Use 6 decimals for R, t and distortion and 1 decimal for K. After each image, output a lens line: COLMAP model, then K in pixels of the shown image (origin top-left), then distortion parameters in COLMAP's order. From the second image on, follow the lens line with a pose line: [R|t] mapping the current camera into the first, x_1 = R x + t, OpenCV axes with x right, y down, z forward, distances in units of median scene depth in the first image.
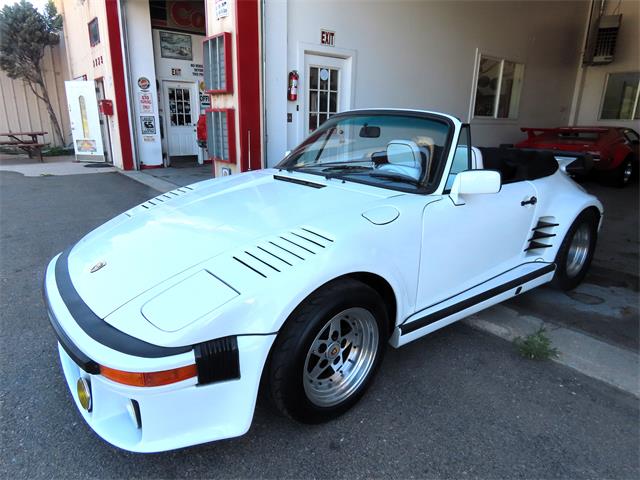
lens RADIAL K [[396.7, 0, 319.4], [0, 396.7, 238.0], [0, 0, 1]] dist [-0.006950, -0.005695]
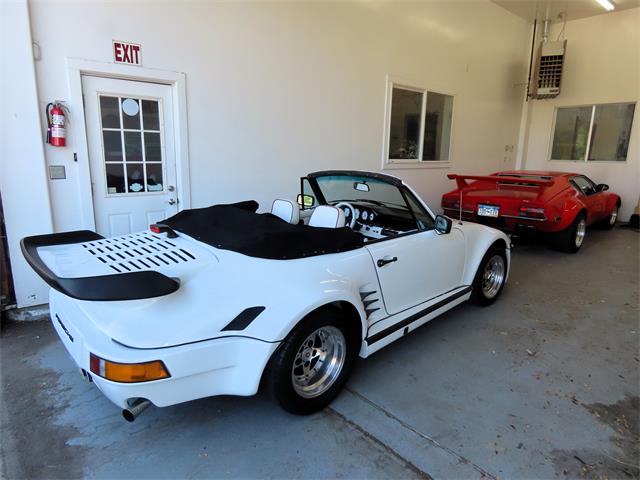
lens RADIAL K [[396.7, 0, 322.9], [0, 396.7, 239.9], [0, 0, 1]] dist [-0.006950, -0.005695]
pose [[0.997953, -0.011226, 0.062962, 0.231823], [0.015396, 0.997691, -0.066148, -0.111498], [-0.062074, 0.066982, 0.995821, 0.262956]]
